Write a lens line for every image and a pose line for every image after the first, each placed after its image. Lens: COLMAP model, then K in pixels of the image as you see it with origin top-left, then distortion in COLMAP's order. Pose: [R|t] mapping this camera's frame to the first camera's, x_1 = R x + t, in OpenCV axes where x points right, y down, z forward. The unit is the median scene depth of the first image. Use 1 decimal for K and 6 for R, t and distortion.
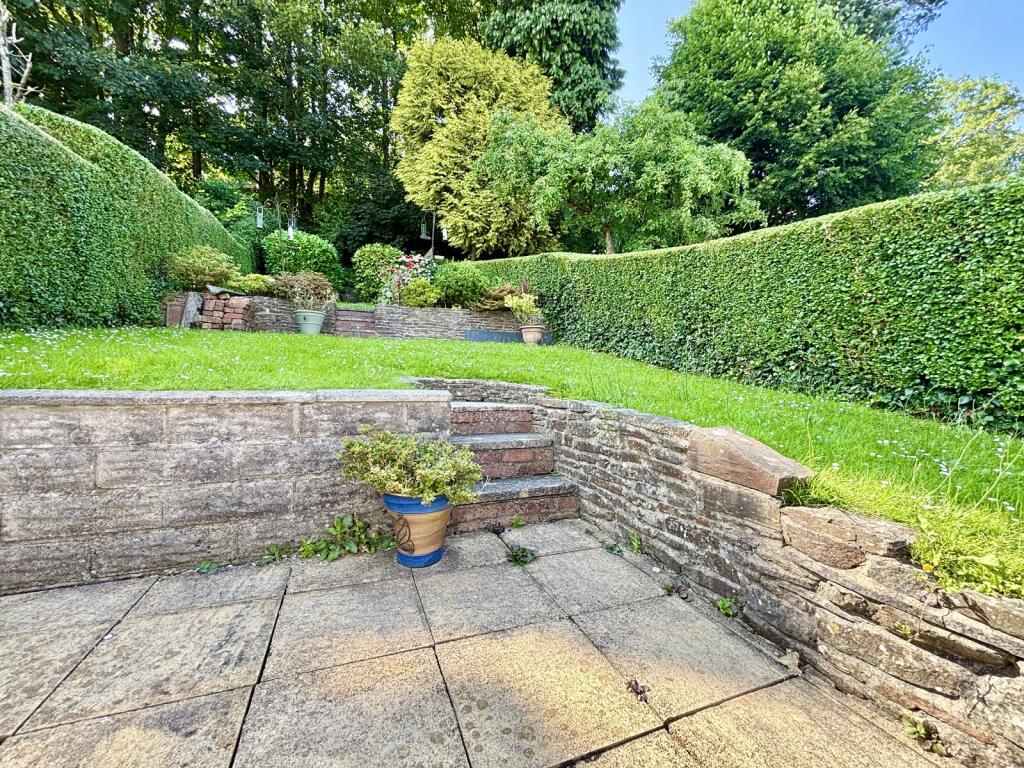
lens RADIAL K [[410.7, 0, 512.0], [0, 410.7, 384.0], [0, 0, 1]] dist [0.009964, -0.006832]
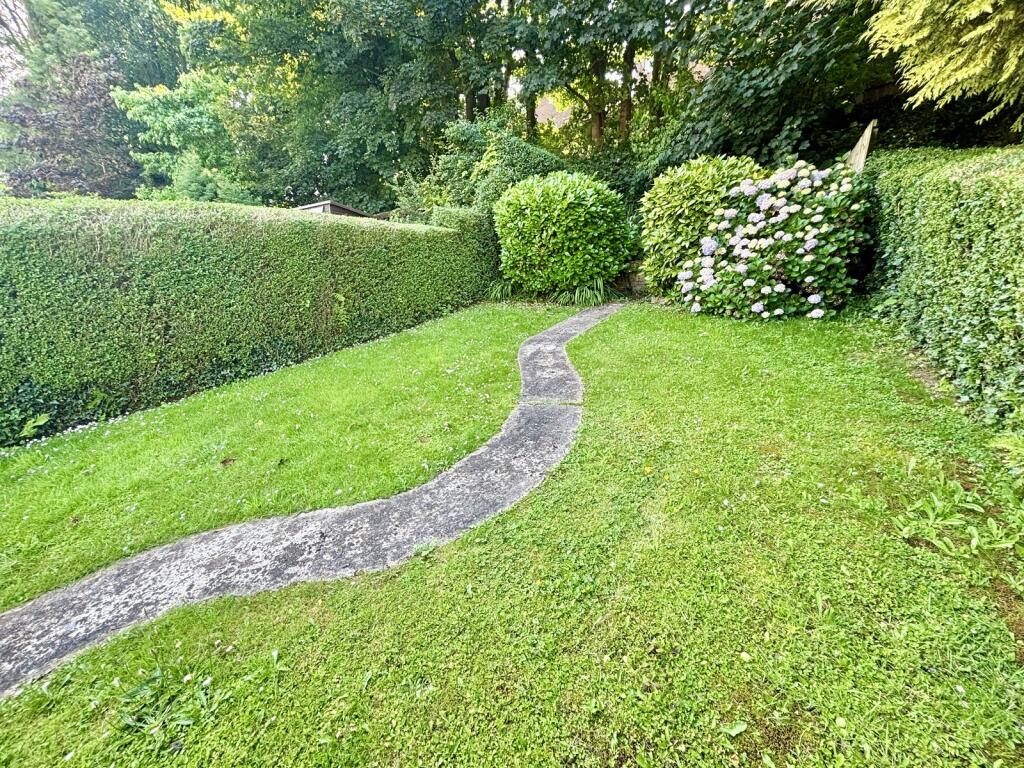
lens RADIAL K [[405.7, 0, 525.6], [0, 405.7, 366.2], [0, 0, 1]] dist [-0.001312, 0.006186]
pose [[0.570113, 0.163571, -0.805119, -0.078430], [-0.031033, 0.983568, 0.177851, -0.307885], [0.820980, -0.076410, 0.565821, 0.935525]]
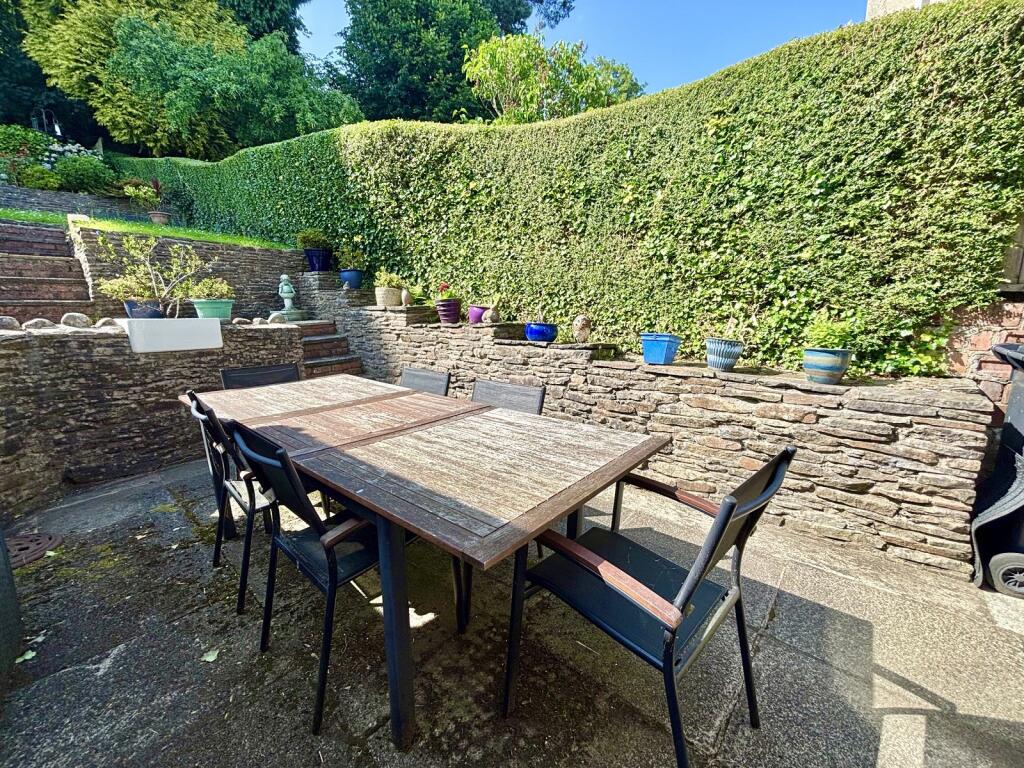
lens RADIAL K [[422.0, 0, 512.0], [0, 422.0, 384.0], [0, 0, 1]] dist [0.008812, 0.000036]
pose [[0.909392, -0.097385, 0.404379, 0.373415], [0.033705, 0.986261, 0.161720, 0.177271], [-0.414572, -0.133437, 0.900180, -0.639610]]
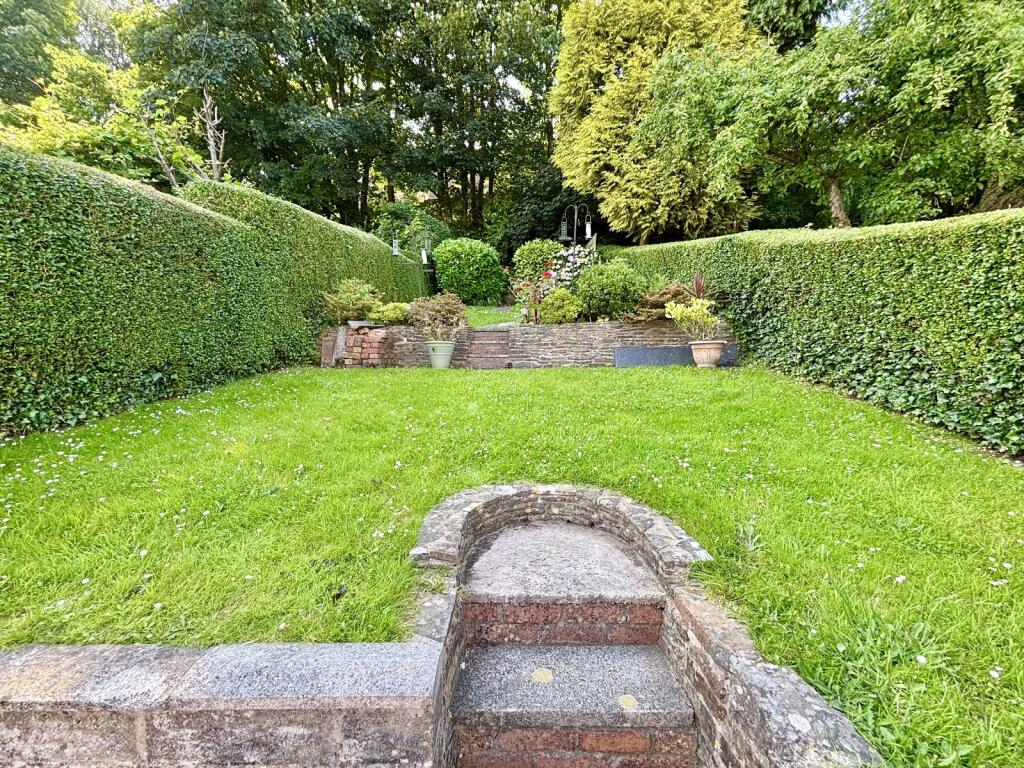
lens RADIAL K [[412.2, 0, 510.6], [0, 412.2, 382.6], [0, 0, 1]] dist [-0.003294, -0.000032]
pose [[0.910290, 0.008585, -0.413882, 0.027774], [0.010003, 0.999037, 0.042724, -0.076899], [0.413850, -0.043031, 0.909327, 0.139479]]
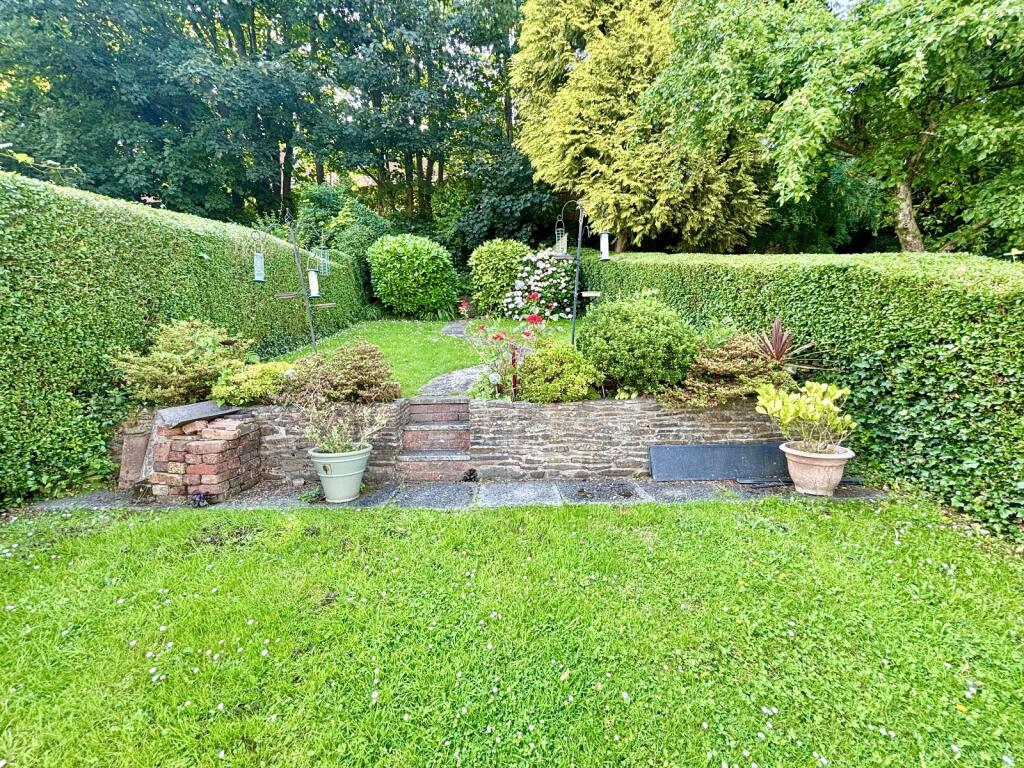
lens RADIAL K [[421.9, 0, 511.3], [0, 421.9, 376.9], [0, 0, 1]] dist [0.001954, 0.000523]
pose [[0.950095, -0.001974, -0.311954, -0.085230], [0.016003, 0.998972, 0.042415, -0.178745], [0.311550, -0.045290, 0.949150, 0.374864]]
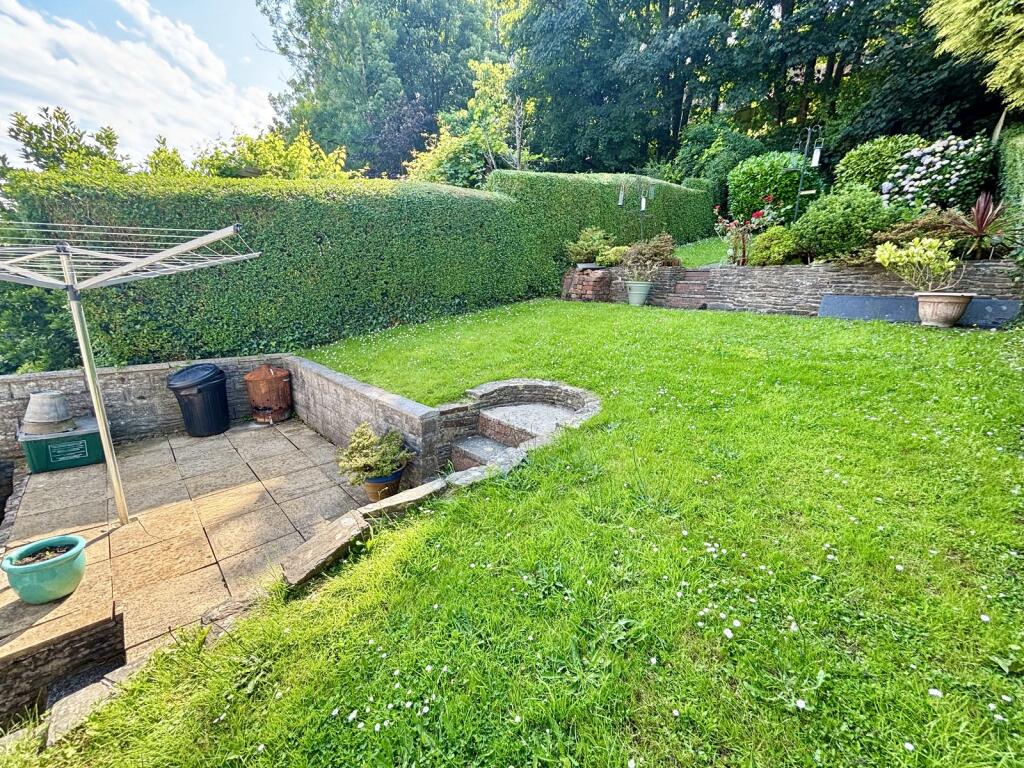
lens RADIAL K [[412.2, 0, 510.6], [0, 412.2, 382.6], [0, 0, 1]] dist [-0.003294, -0.000032]
pose [[0.374911, 0.221294, -0.900262, 0.277267], [-0.034473, 0.973748, 0.225001, -0.095482], [0.926420, -0.053321, 0.372697, 0.168418]]
